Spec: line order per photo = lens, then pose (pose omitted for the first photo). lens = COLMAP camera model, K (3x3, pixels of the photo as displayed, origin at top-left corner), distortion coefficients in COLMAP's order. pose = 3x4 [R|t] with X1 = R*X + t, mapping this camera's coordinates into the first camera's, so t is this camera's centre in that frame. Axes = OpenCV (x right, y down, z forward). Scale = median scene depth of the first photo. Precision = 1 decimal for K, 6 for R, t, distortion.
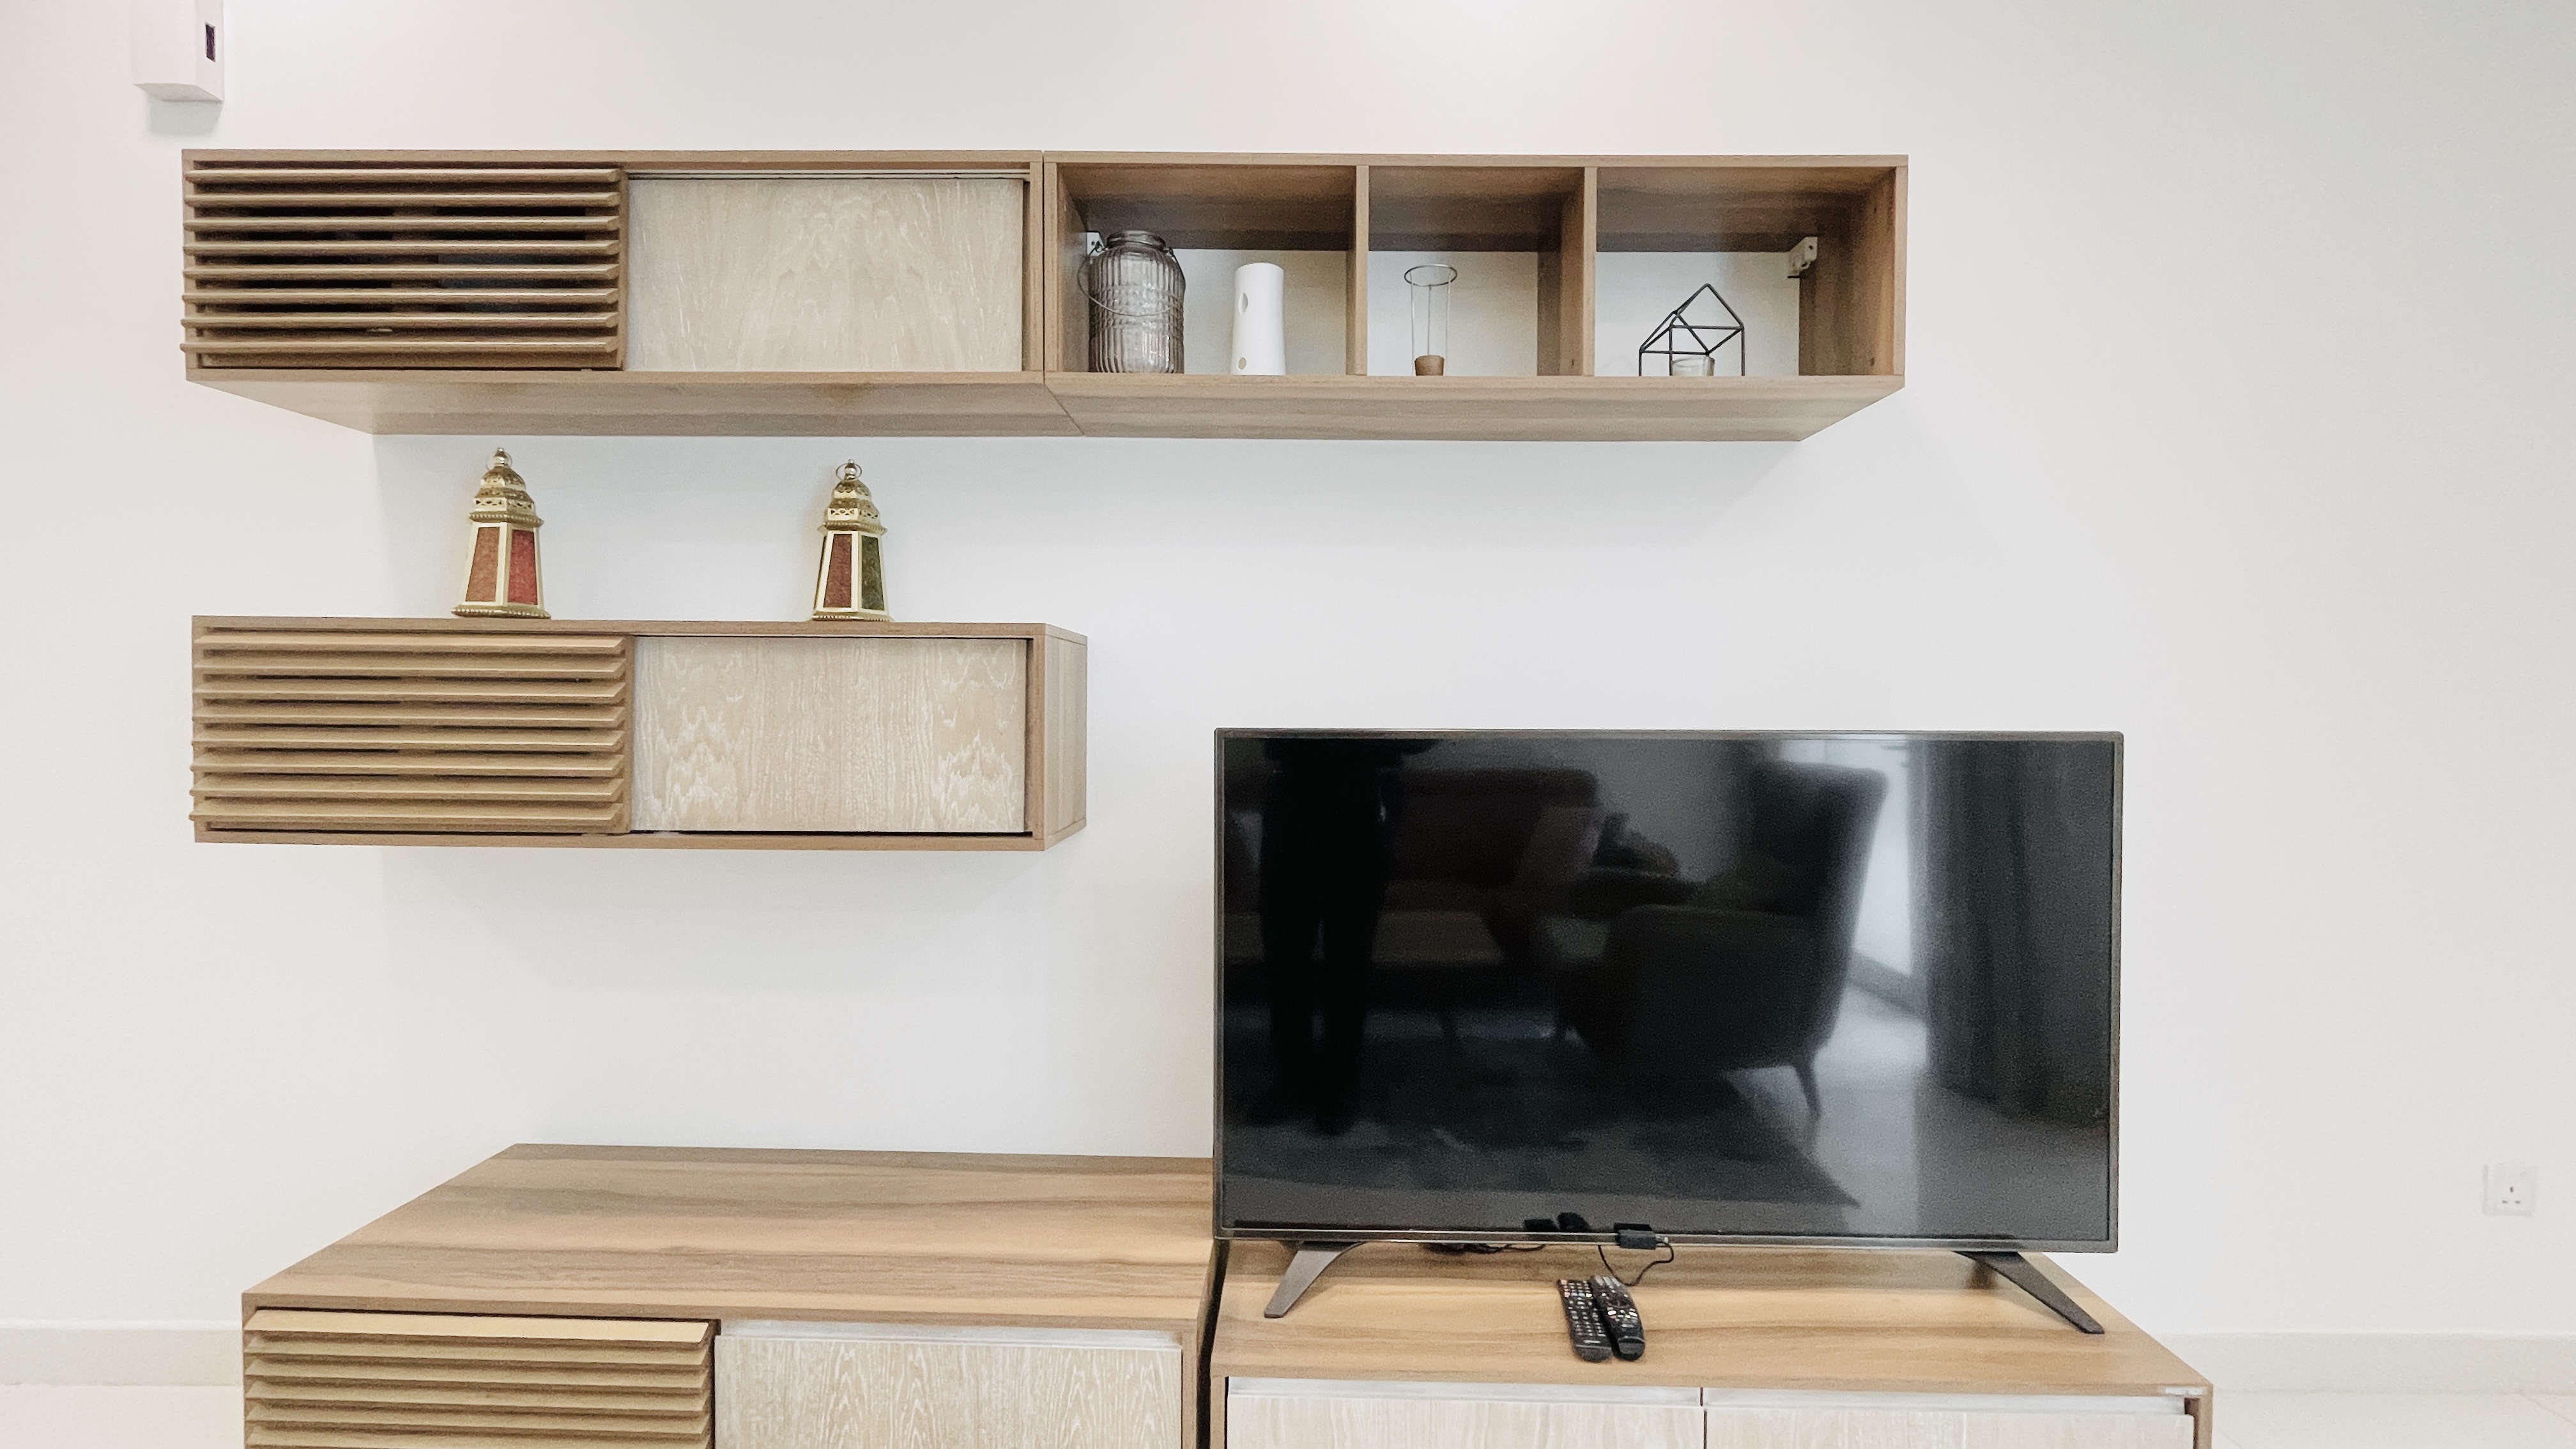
lens RADIAL K [[1078.6, 0, 1329.4], [0, 1078.6, 721.8], [0, 0, 1]] dist [-0.001196, 0.000092]
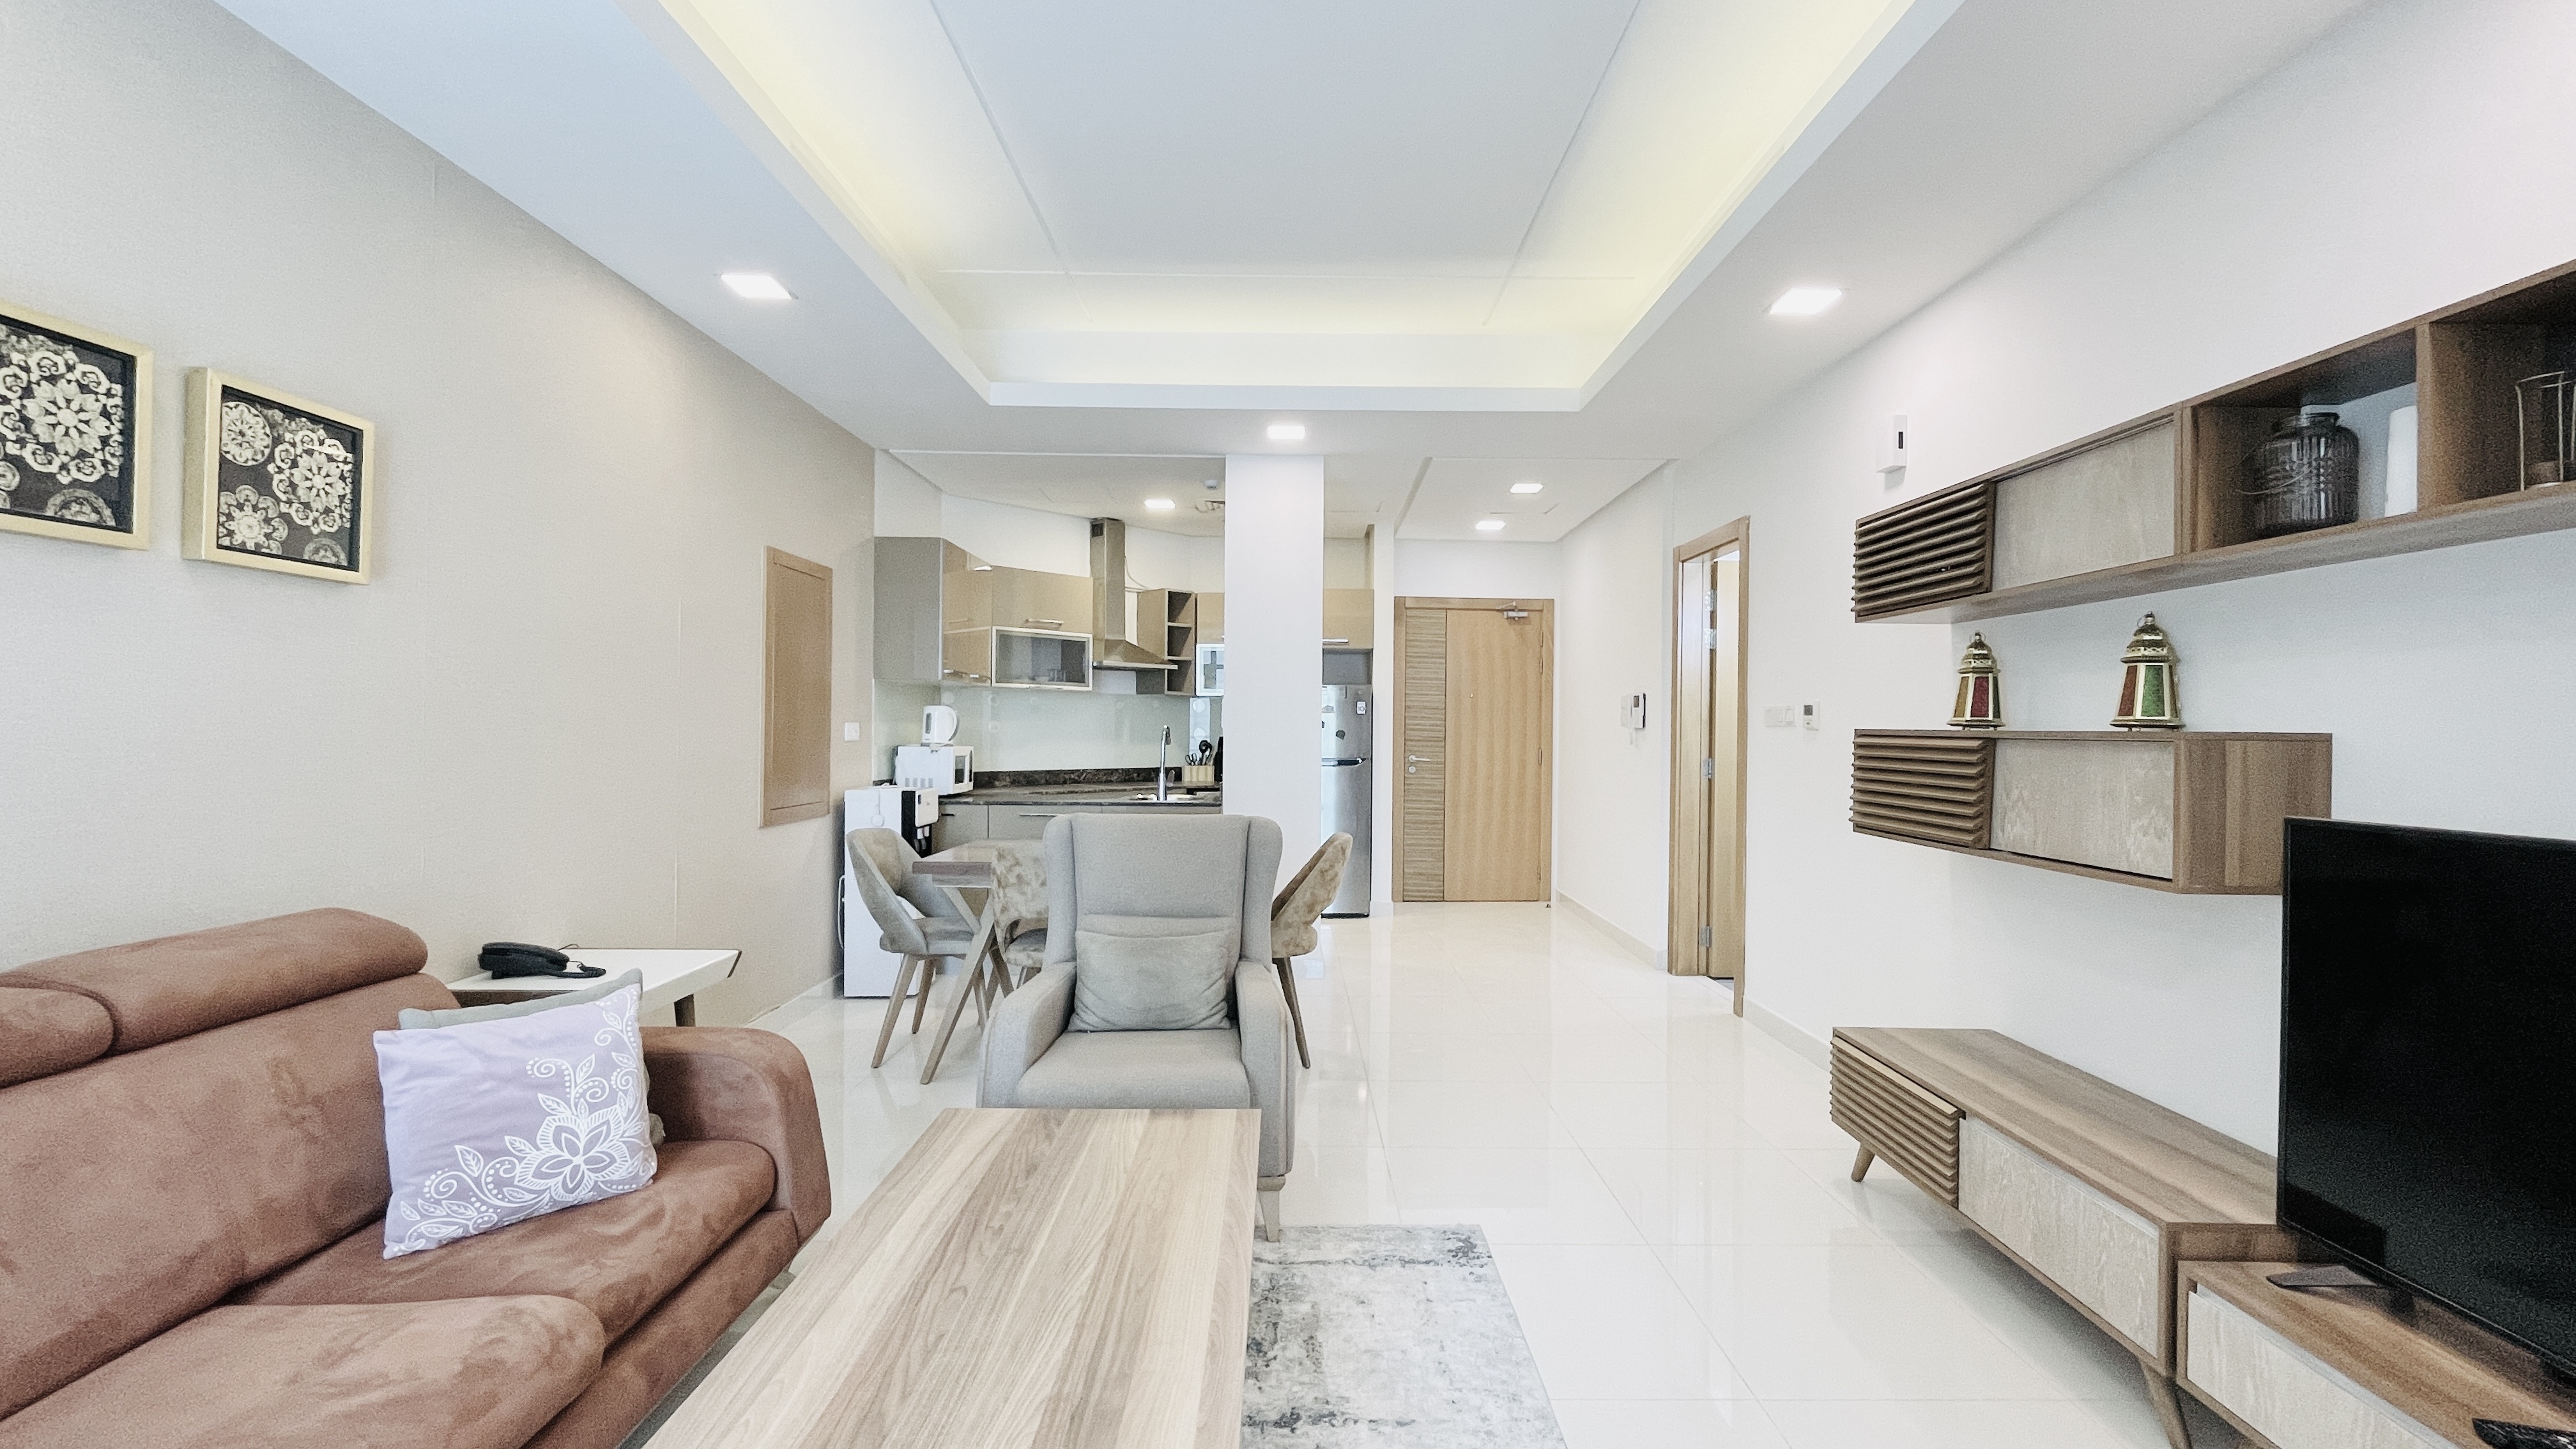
lens RADIAL K [[1078.6, 0, 1329.4], [0, 1078.6, 721.8], [0, 0, 1]] dist [-0.001196, 0.000092]
pose [[0.047161, -0.008974, -0.998847, 1.077050], [-0.033840, 0.999371, -0.010576, -0.051479], [0.998314, 0.034300, 0.046828, -0.174908]]
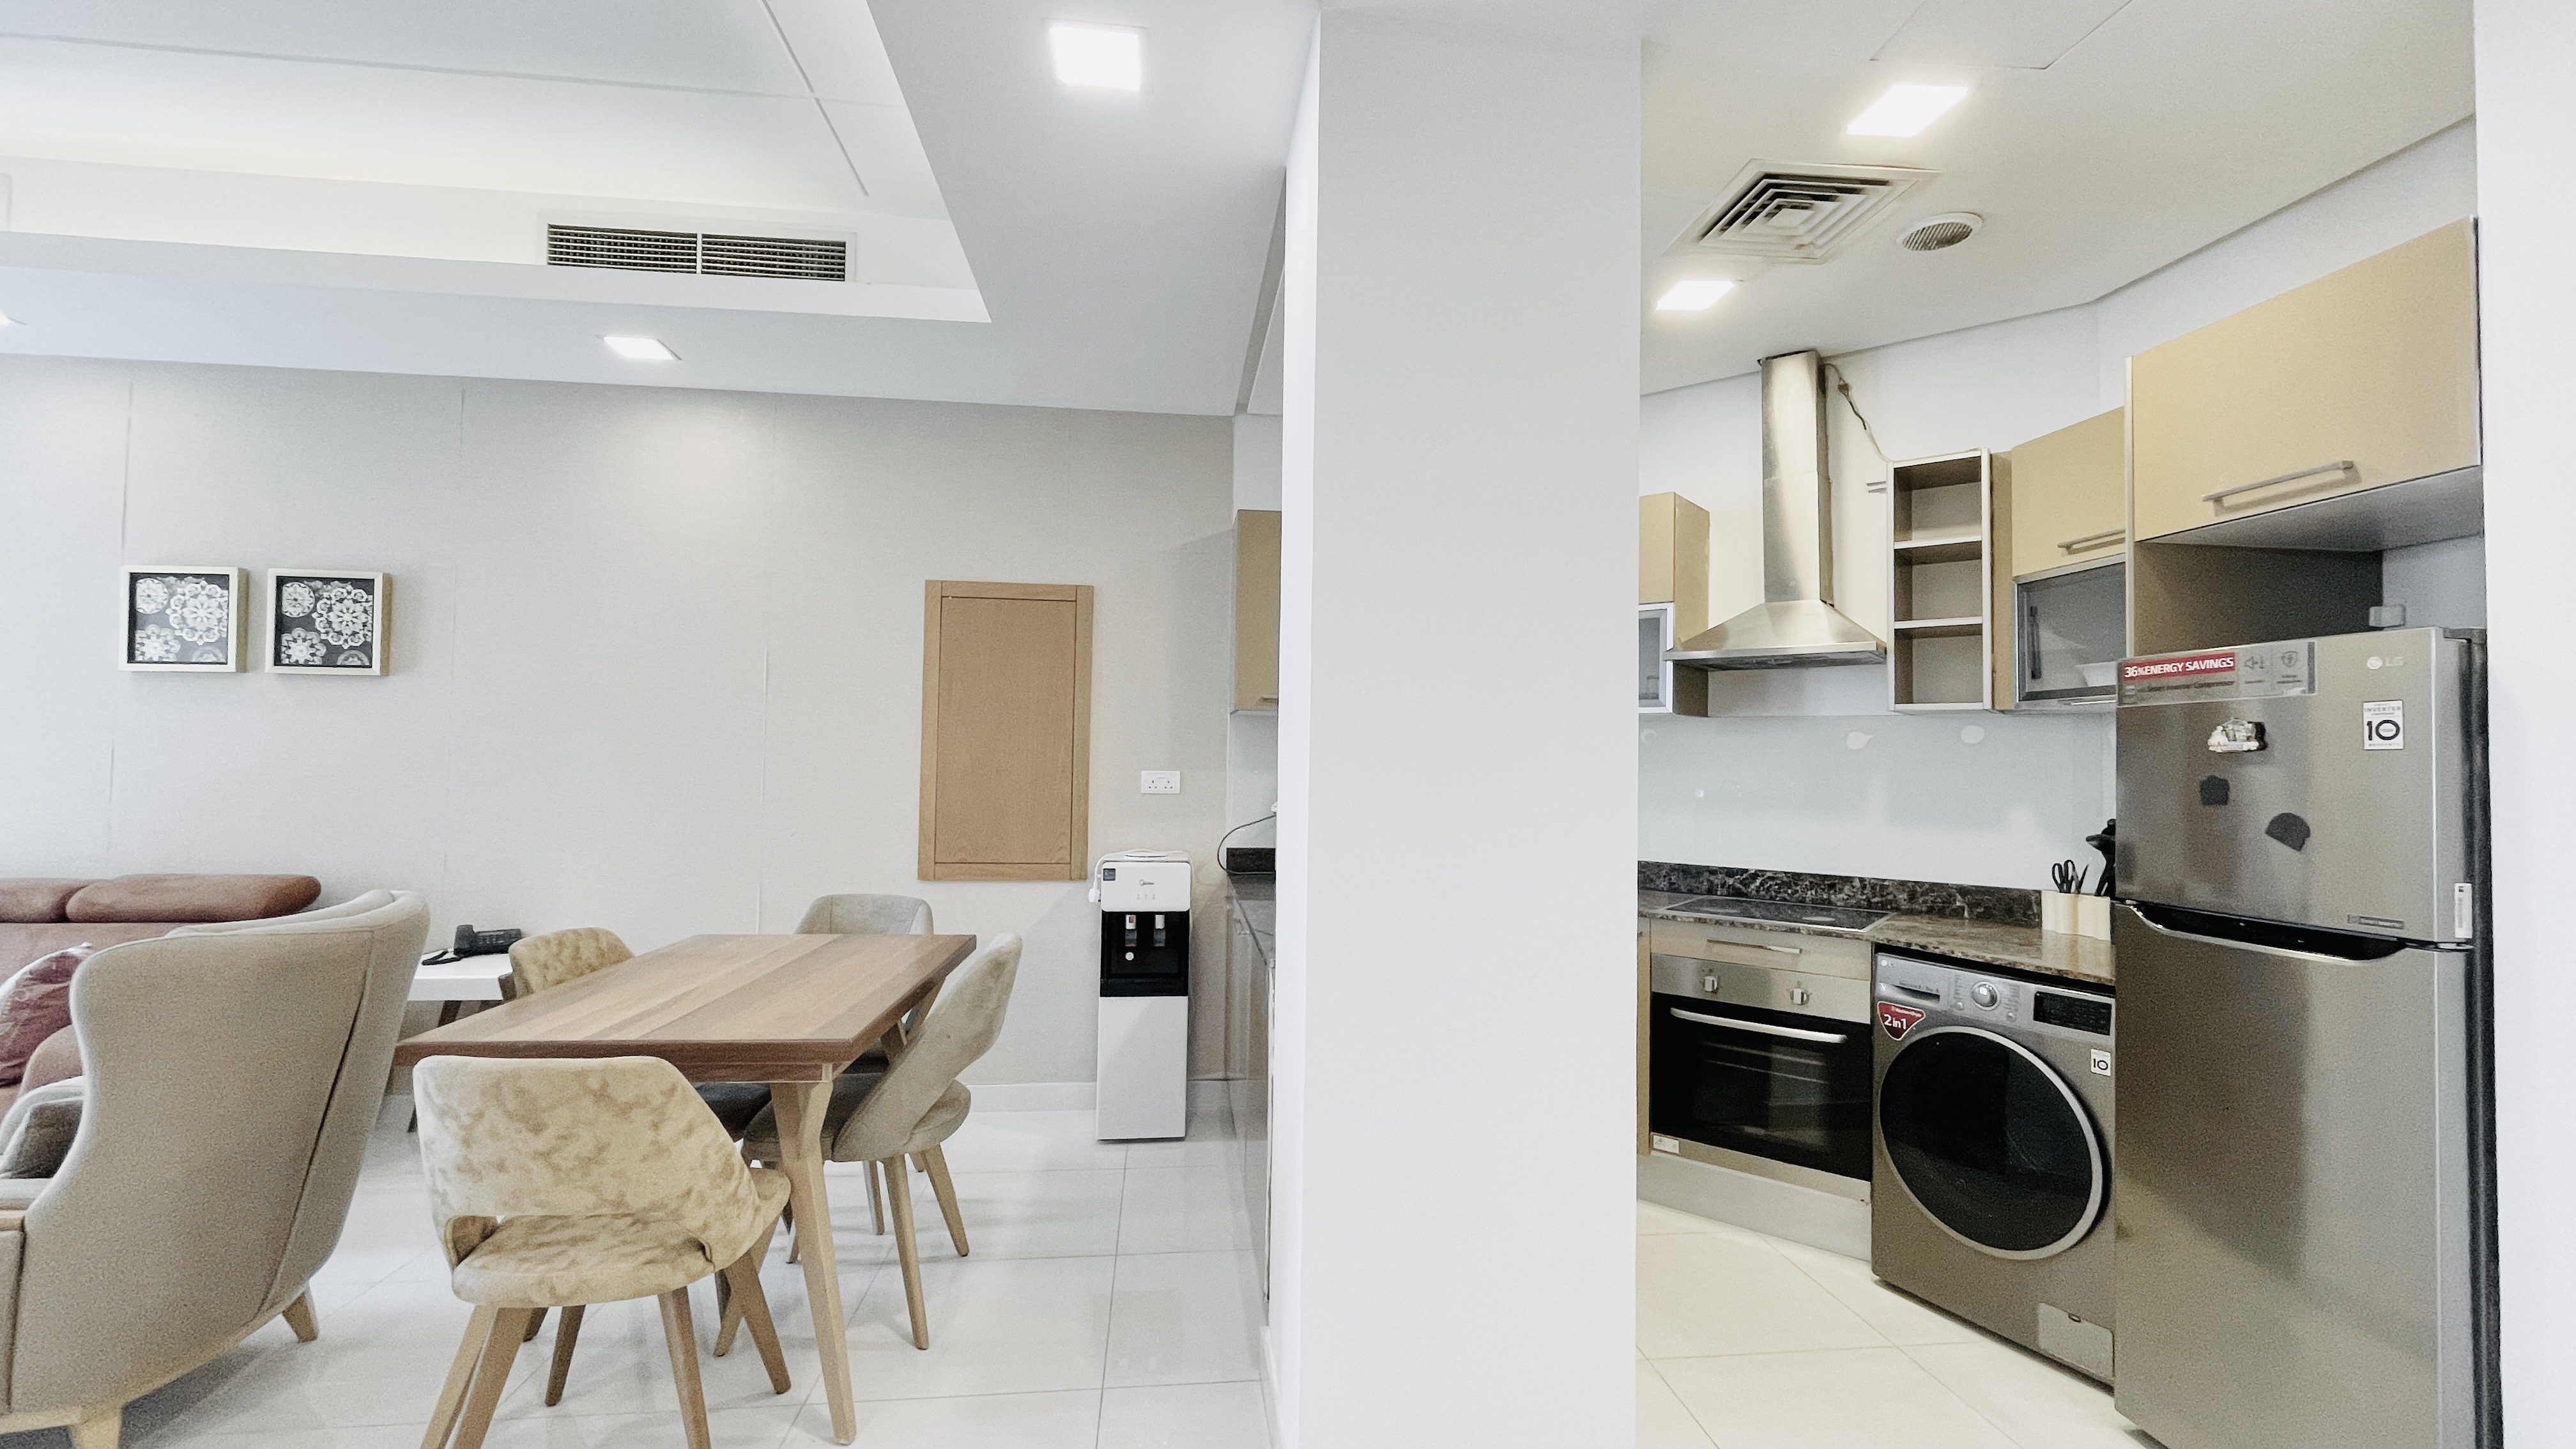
lens RADIAL K [[1093.5, 0, 1288.0], [0, 1093.5, 724.5], [0, 0, 1]] dist [-0.001441, -0.000267]
pose [[-0.991690, -0.022680, -0.126637, -2.371692], [-0.021872, 0.999731, -0.007762, -0.135010], [0.126779, -0.004928, -0.991919, 1.273570]]
